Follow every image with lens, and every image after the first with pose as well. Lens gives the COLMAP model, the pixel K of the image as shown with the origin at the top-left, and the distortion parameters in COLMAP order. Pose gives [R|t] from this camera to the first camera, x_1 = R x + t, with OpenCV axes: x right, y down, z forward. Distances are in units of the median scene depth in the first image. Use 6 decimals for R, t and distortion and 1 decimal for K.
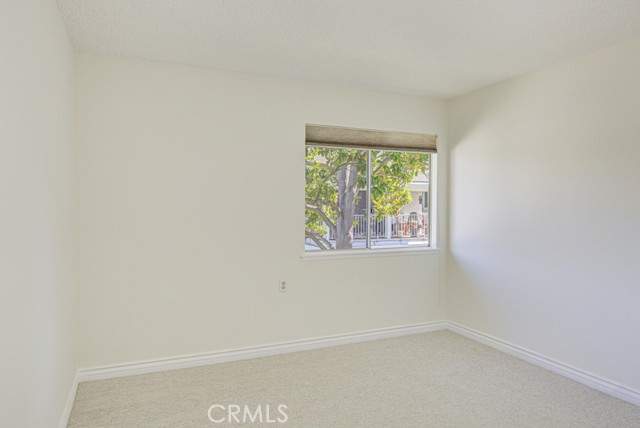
lens RADIAL K [[433.2, 0, 320.0], [0, 433.2, 214.0], [0, 0, 1]] dist [0.001272, -0.001438]
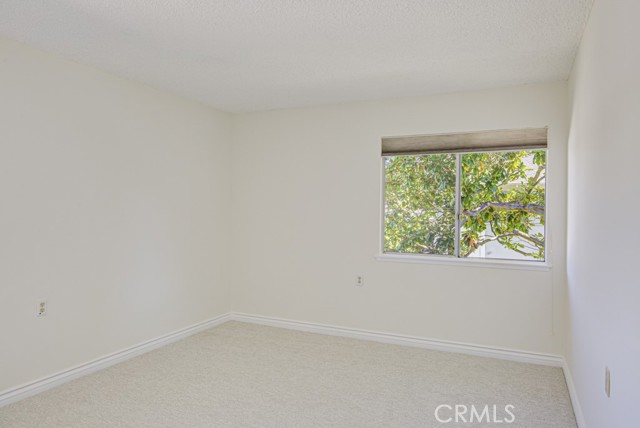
lens RADIAL K [[433.2, 0, 320.0], [0, 433.2, 214.0], [0, 0, 1]] dist [0.001272, -0.001438]
pose [[0.655816, 0.007914, -0.754879, 0.663420], [-0.026250, 0.999579, -0.012326, 0.006071], [0.754464, 0.027899, 0.655748, 0.148358]]
